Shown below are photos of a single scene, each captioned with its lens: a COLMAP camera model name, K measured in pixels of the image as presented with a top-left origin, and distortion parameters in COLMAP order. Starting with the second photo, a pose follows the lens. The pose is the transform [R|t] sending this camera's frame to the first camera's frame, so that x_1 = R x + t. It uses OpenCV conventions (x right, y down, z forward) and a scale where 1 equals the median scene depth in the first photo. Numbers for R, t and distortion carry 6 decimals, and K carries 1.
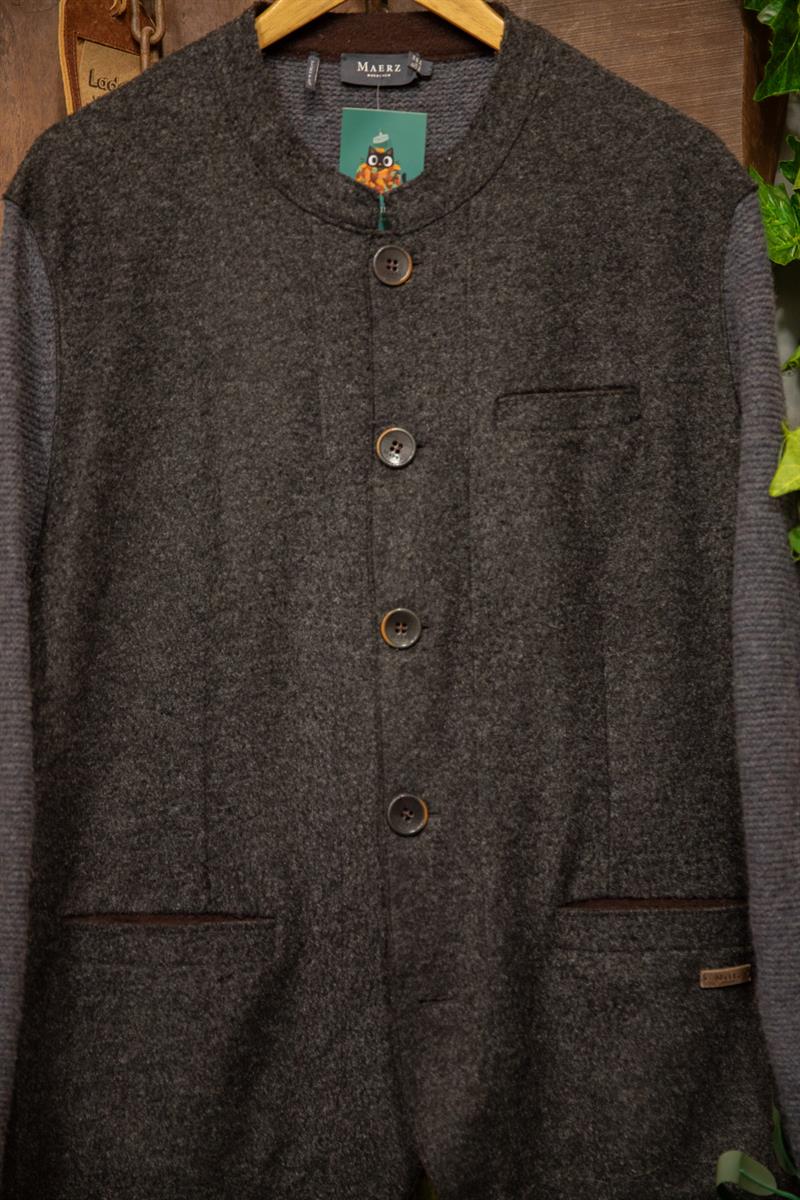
lens RADIAL K [[2186.9, 0, 397.0], [0, 2186.9, 593.0], [0, 0, 1]] dist [0.140215, 0.000000]
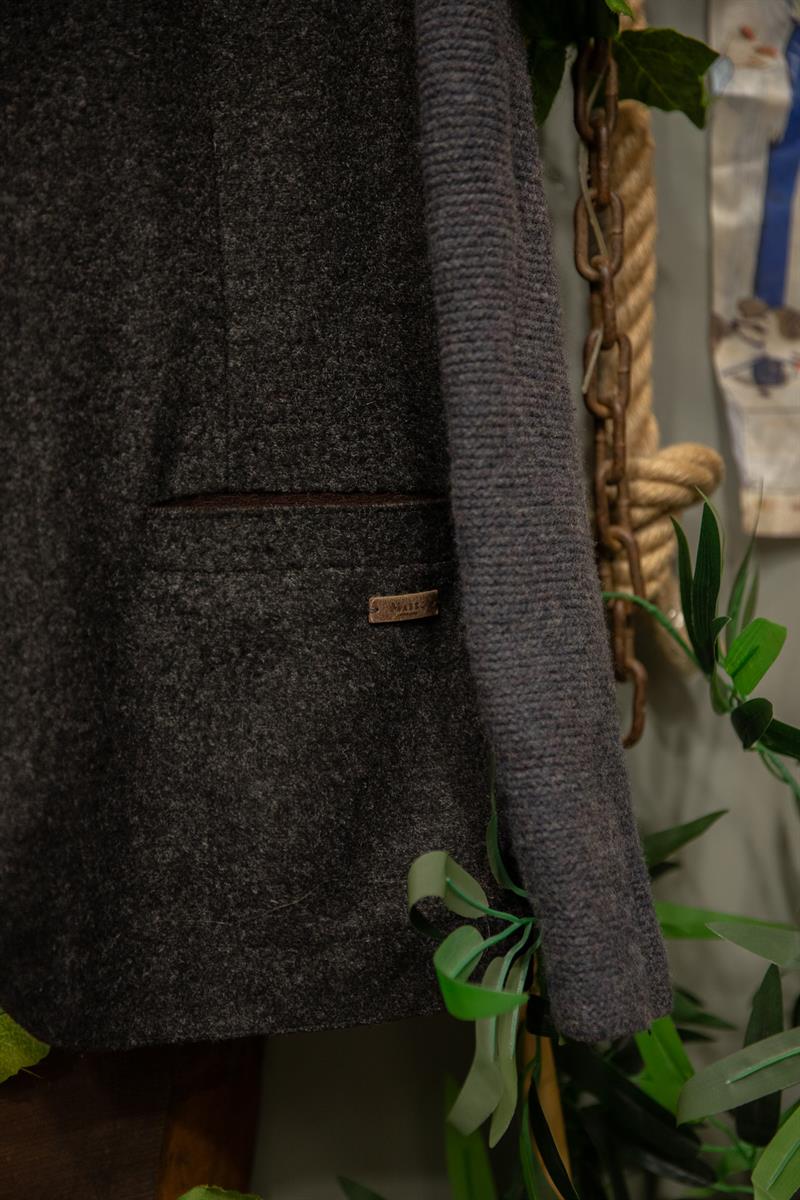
lens RADIAL K [[2186.9, 0, 406.5], [0, 2186.9, 605.0], [0, 0, 1]] dist [0.140215, 0.000000]
pose [[0.964530, -0.023597, 0.262918, -0.022832], [0.009996, 0.998547, 0.052949, 0.139695], [-0.263785, -0.048442, 0.963364, 0.370118]]
